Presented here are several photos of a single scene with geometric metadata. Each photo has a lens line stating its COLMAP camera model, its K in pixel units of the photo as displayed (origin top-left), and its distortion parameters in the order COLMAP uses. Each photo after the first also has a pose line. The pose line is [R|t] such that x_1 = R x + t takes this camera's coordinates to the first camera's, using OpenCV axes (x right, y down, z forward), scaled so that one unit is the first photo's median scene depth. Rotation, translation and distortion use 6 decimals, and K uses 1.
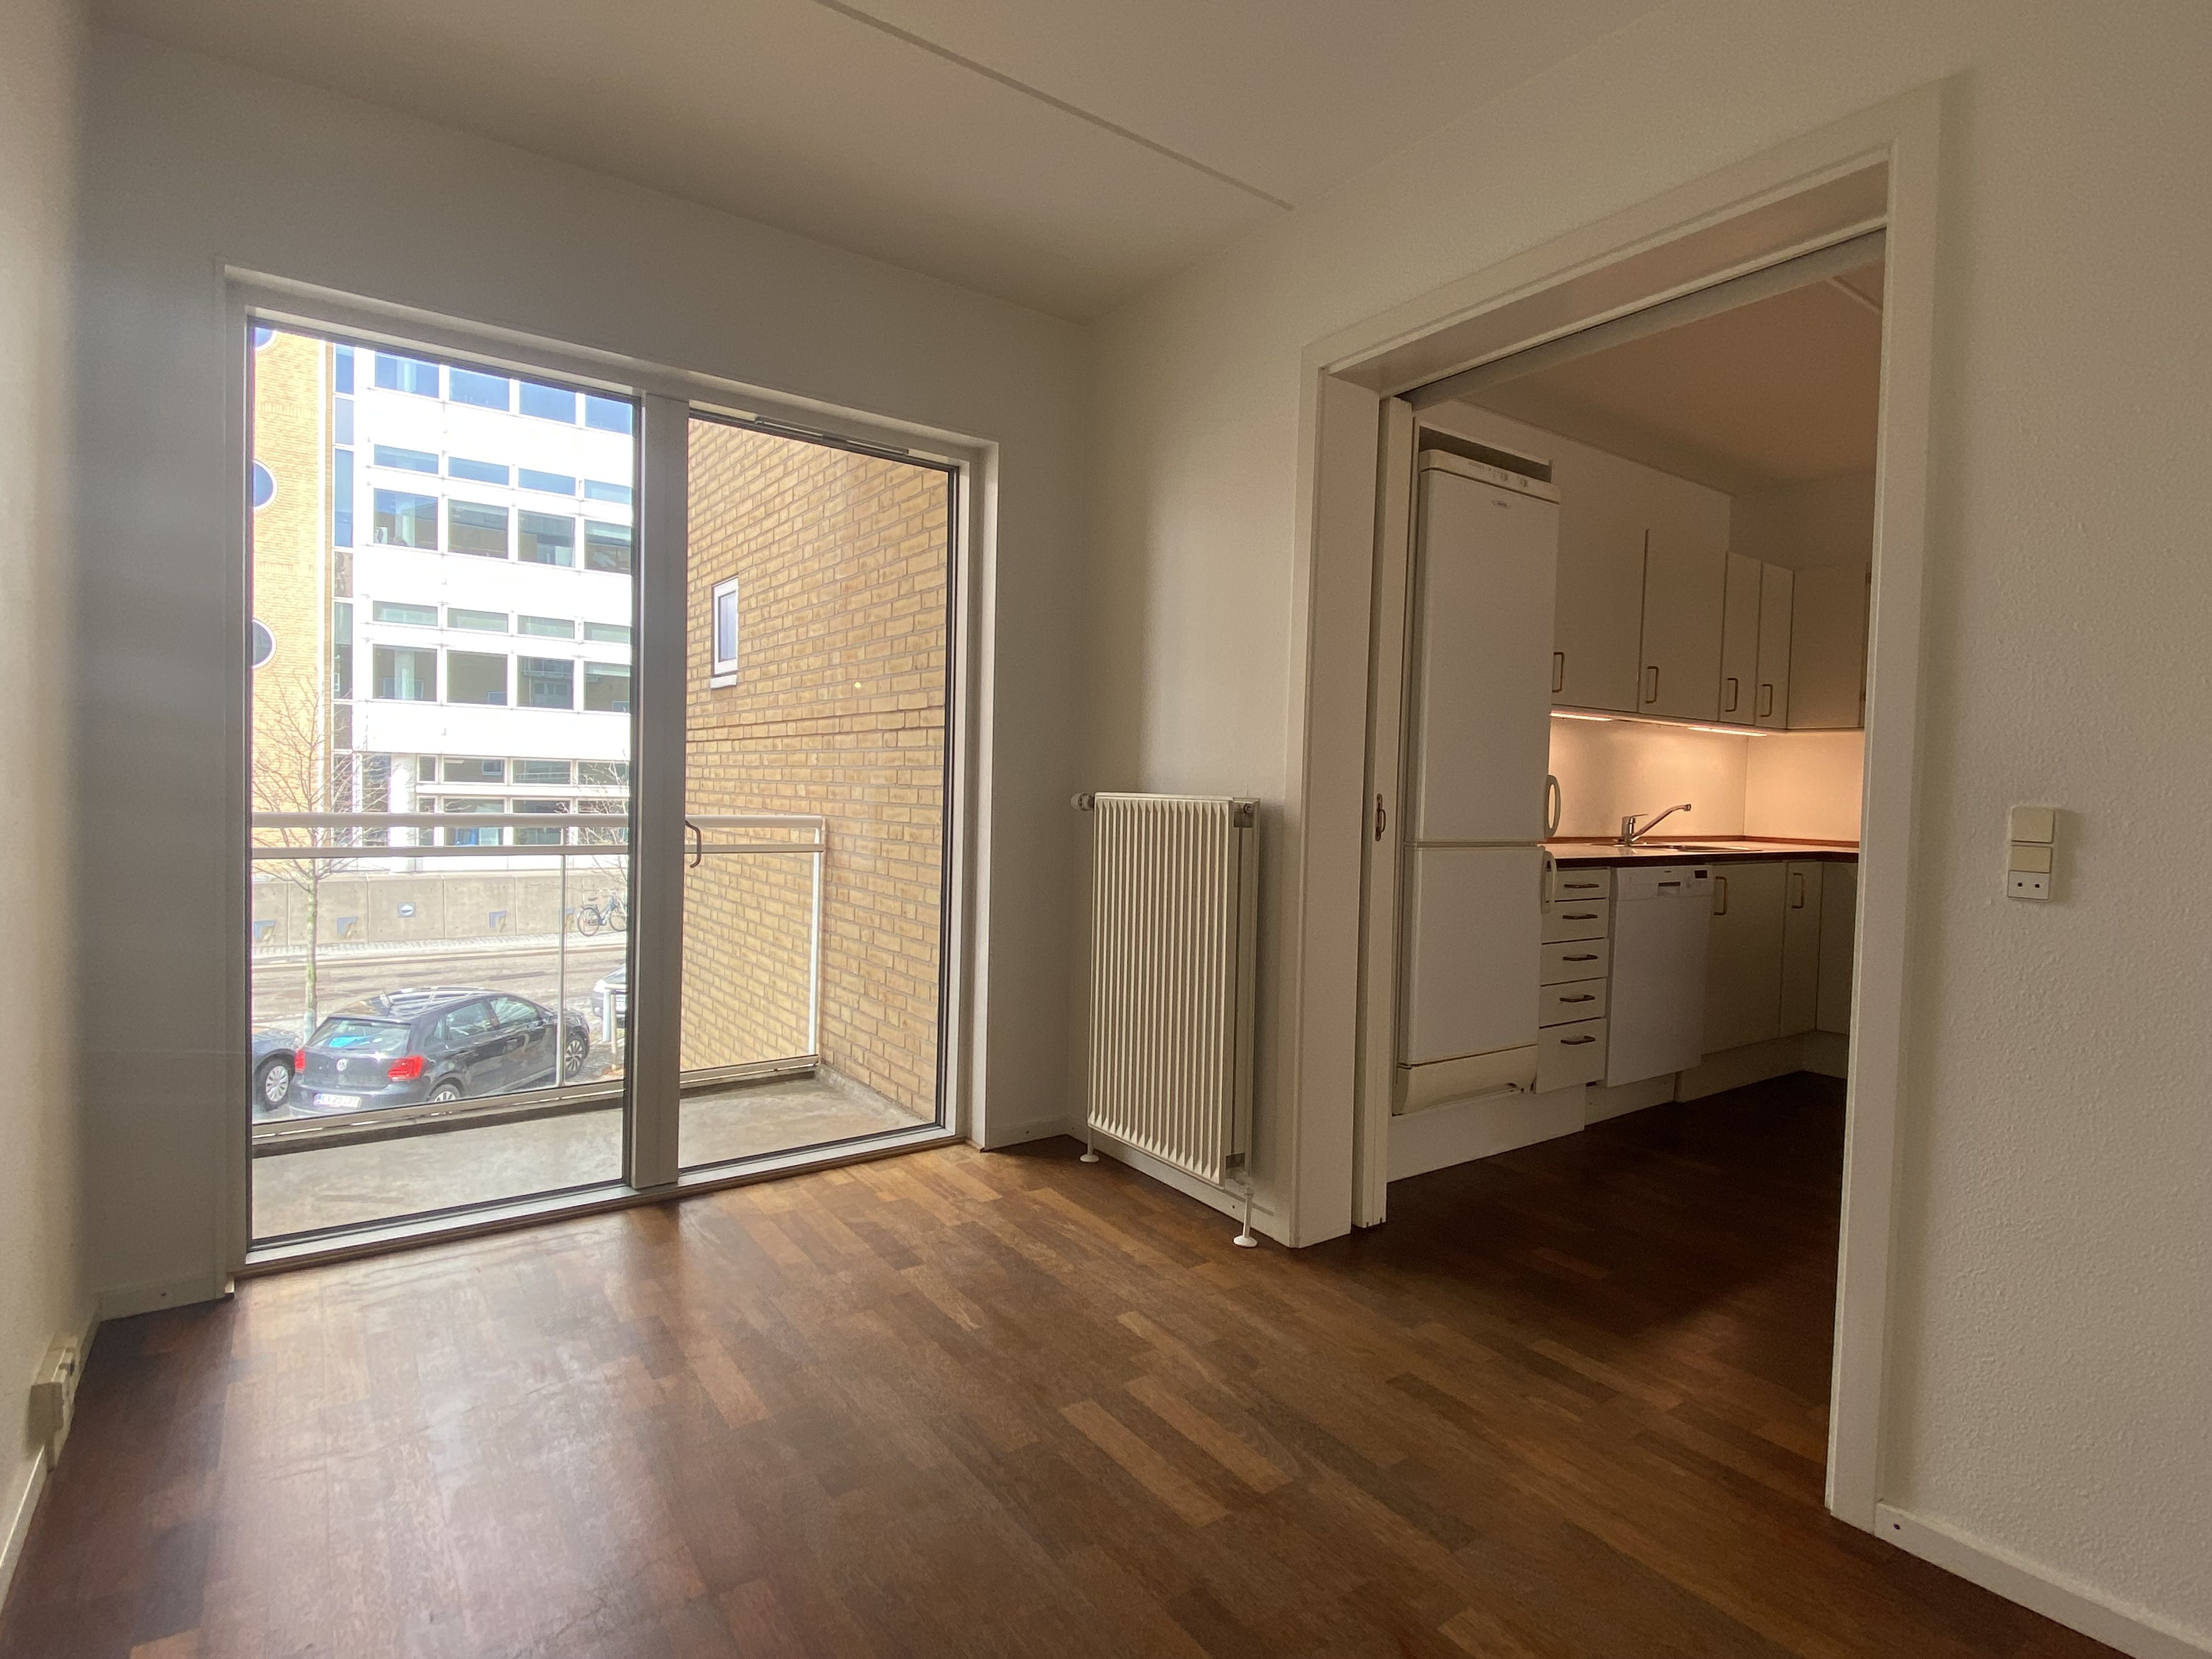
lens RADIAL K [[1132.9, 0, 1106.0], [0, 1132.9, 829.5], [0, 0, 1]] dist [0.000218, -0.000019]
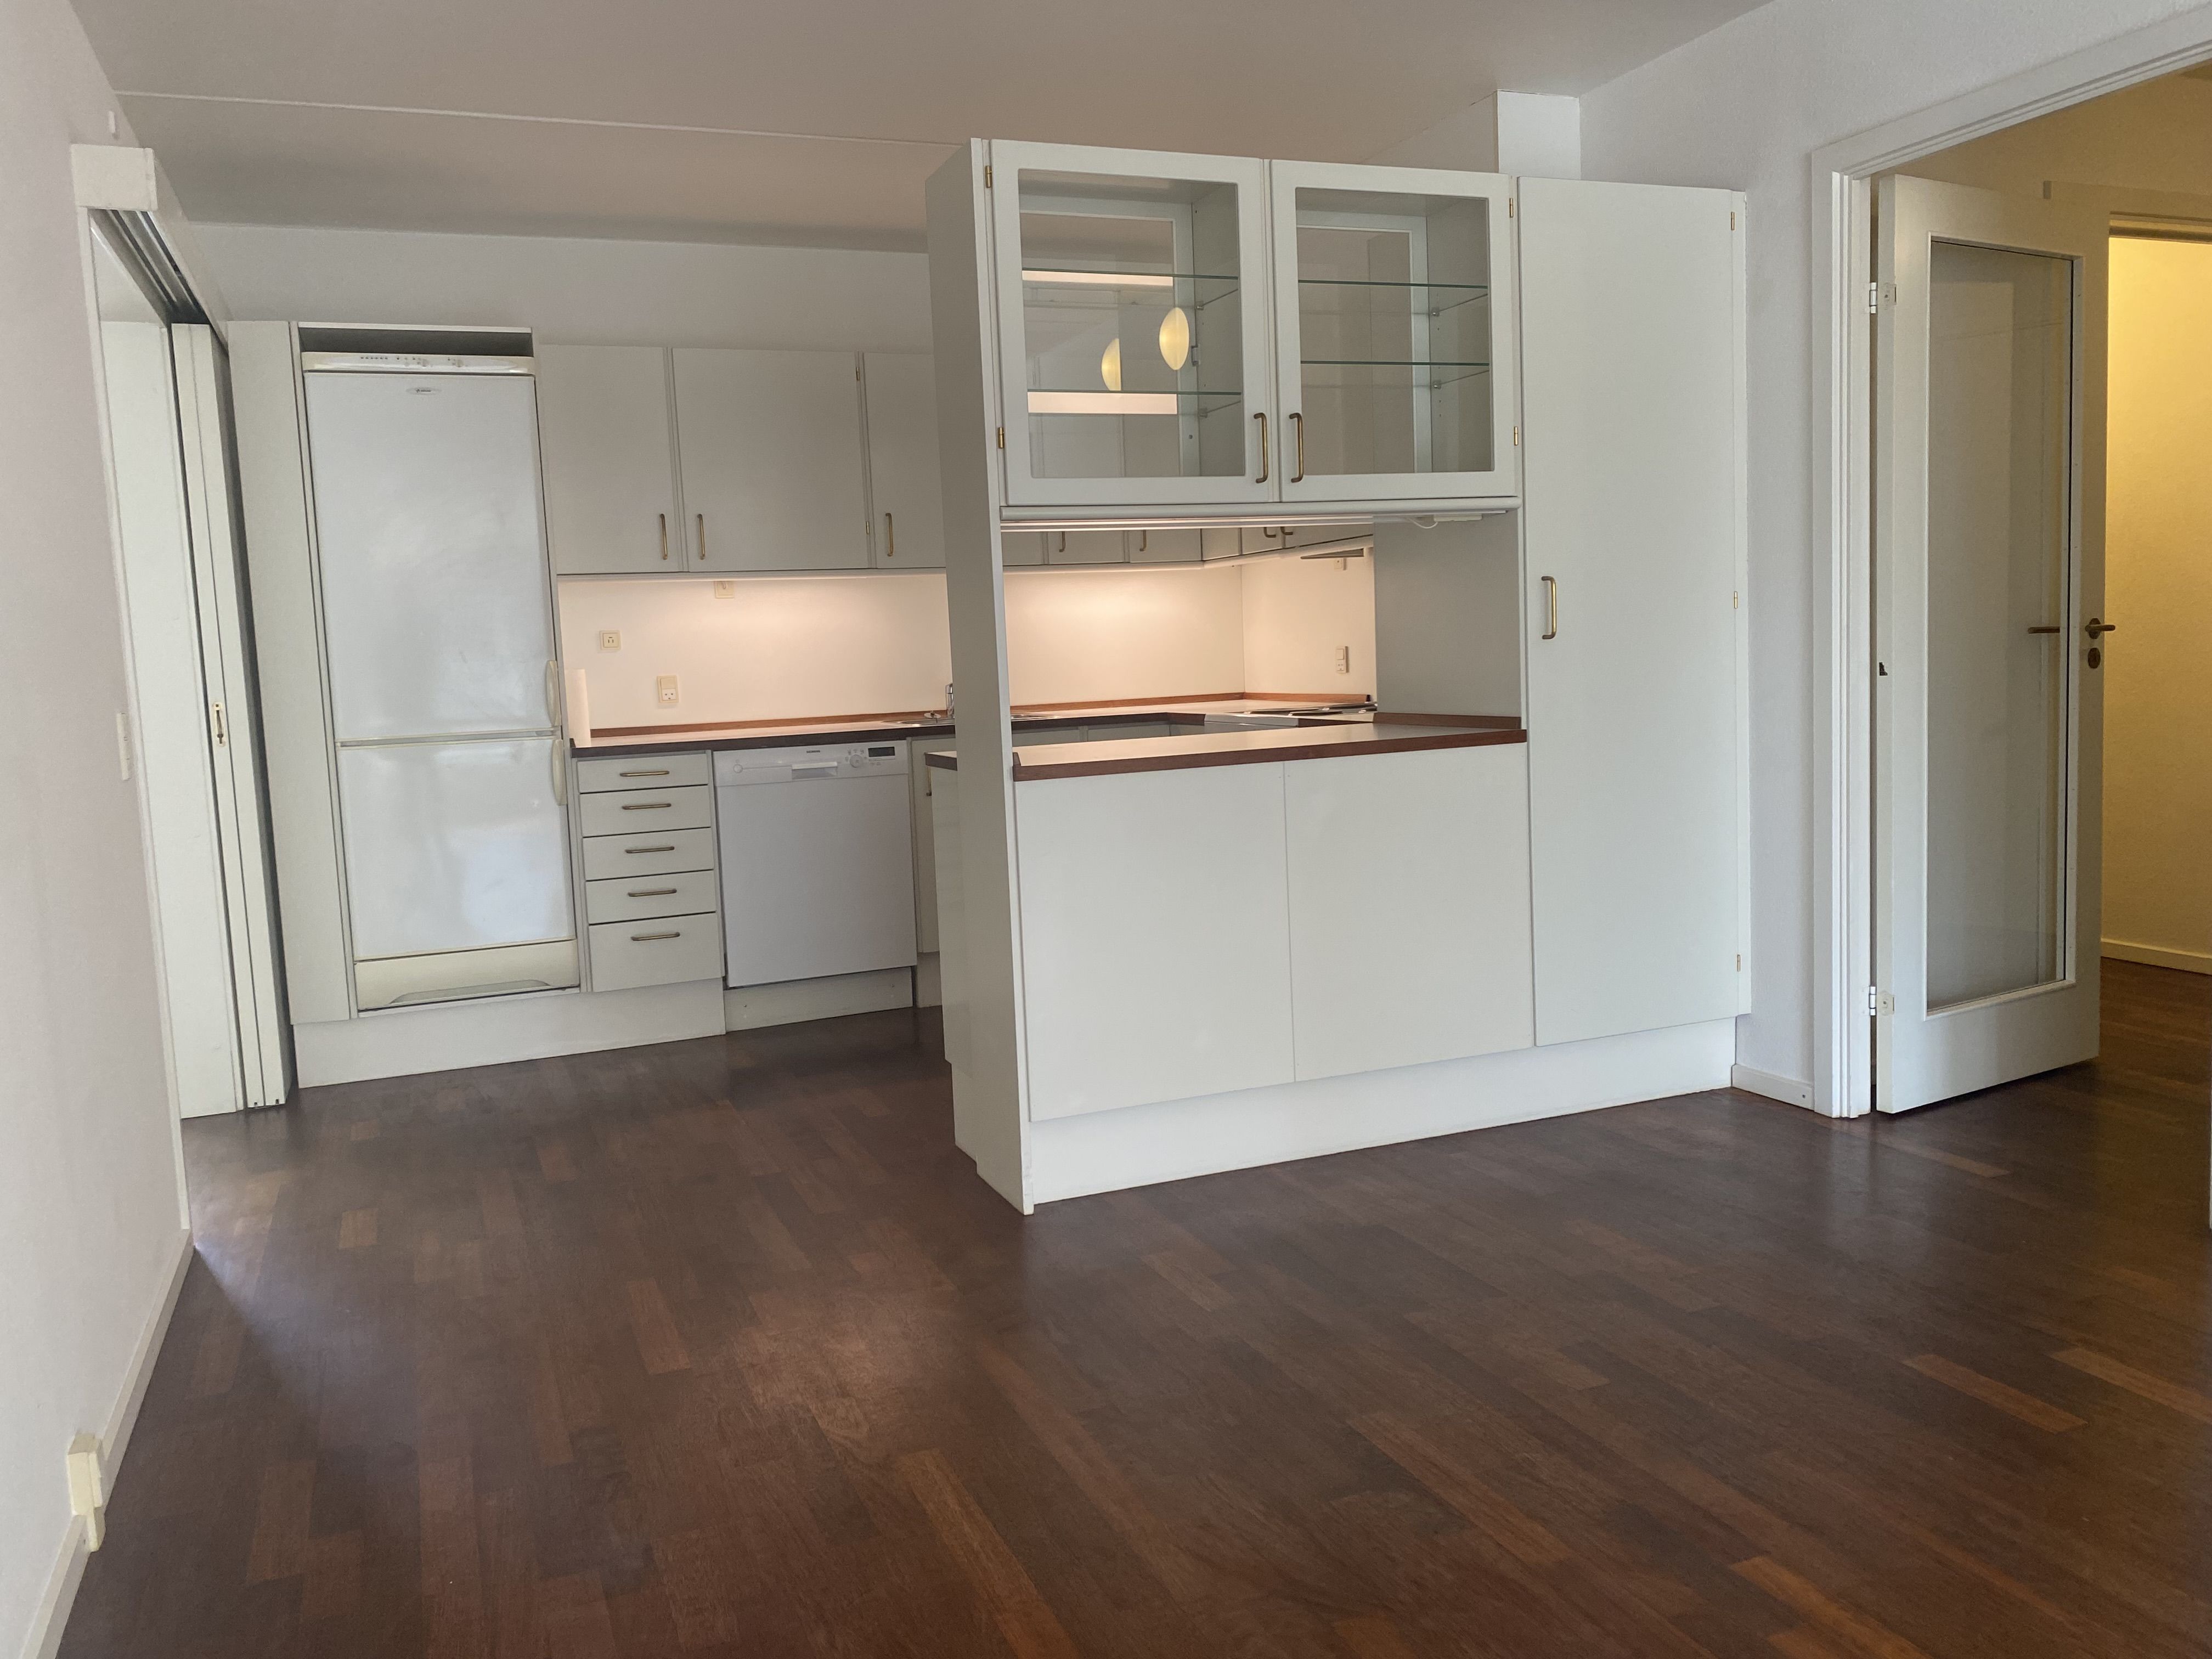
lens RADIAL K [[1690.8, 0, 1106.0], [0, 1690.8, 829.5], [0, 0, 1]] dist [0.010384, 0.001943]
pose [[0.972865, -0.036006, -0.228556, 1.137462], [0.054533, 0.995671, 0.075265, 0.010606], [0.224857, -0.085687, 0.970617, -0.290330]]
